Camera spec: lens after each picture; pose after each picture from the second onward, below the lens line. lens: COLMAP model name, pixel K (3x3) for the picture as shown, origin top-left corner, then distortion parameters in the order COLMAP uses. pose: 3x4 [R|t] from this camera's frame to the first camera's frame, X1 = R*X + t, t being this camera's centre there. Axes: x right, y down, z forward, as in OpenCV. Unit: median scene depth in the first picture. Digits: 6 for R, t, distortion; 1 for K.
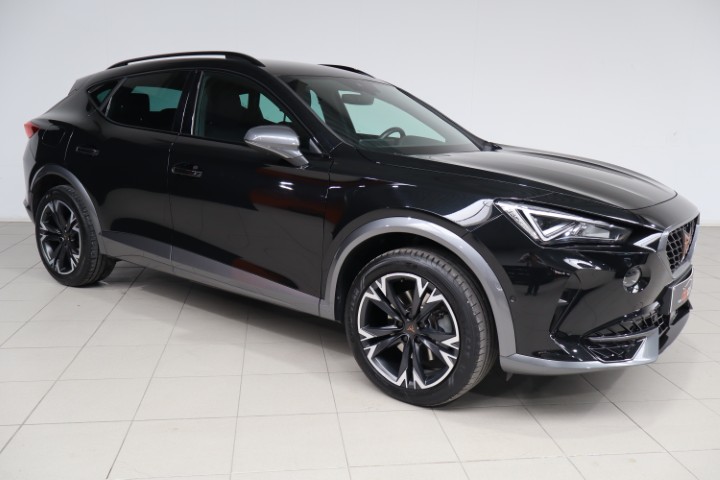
lens RADIAL K [[646.9, 0, 363.4], [0, 646.9, 240.1], [0, 0, 1]] dist [-0.001870, -0.046787]
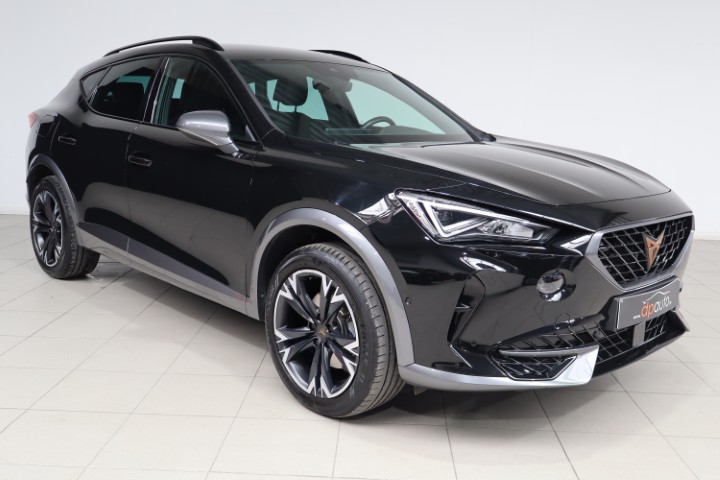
lens RADIAL K [[723.2, 0, 358.8], [0, 723.2, 243.3], [0, 0, 1]] dist [-0.026413, 0.000000]
pose [[0.983606, 0.031867, -0.177496, 0.288515], [-0.034207, 0.999363, -0.010135, 0.019916], [0.177060, 0.016040, 0.984069, 0.003135]]
